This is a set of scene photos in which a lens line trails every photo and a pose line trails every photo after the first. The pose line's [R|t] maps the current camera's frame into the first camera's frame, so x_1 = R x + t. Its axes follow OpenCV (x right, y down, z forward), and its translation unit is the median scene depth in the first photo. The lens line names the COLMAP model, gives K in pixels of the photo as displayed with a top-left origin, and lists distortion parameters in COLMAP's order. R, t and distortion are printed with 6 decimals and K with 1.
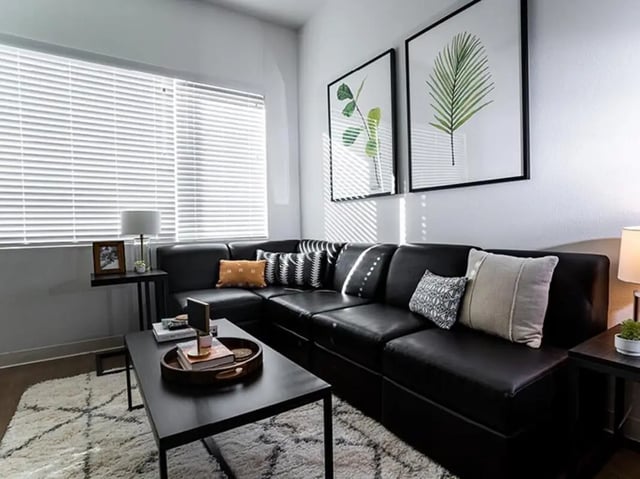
lens RADIAL K [[357.0, 0, 319.4], [0, 357.0, 241.4], [0, 0, 1]] dist [-0.071205, 0.037363]
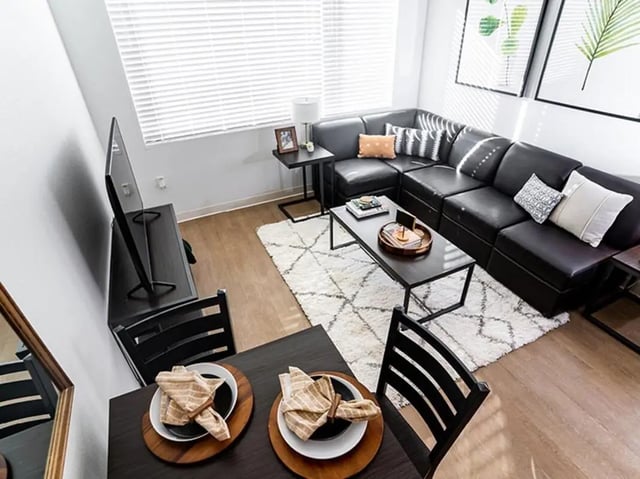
lens RADIAL K [[357.0, 0, 319.4], [0, 357.0, 241.4], [0, 0, 1]] dist [-0.071205, 0.037363]
pose [[0.989385, 0.072386, -0.126004, -0.271556], [0.004225, 0.852408, 0.522861, -0.330530], [0.145255, -0.517843, 0.843054, -0.333896]]
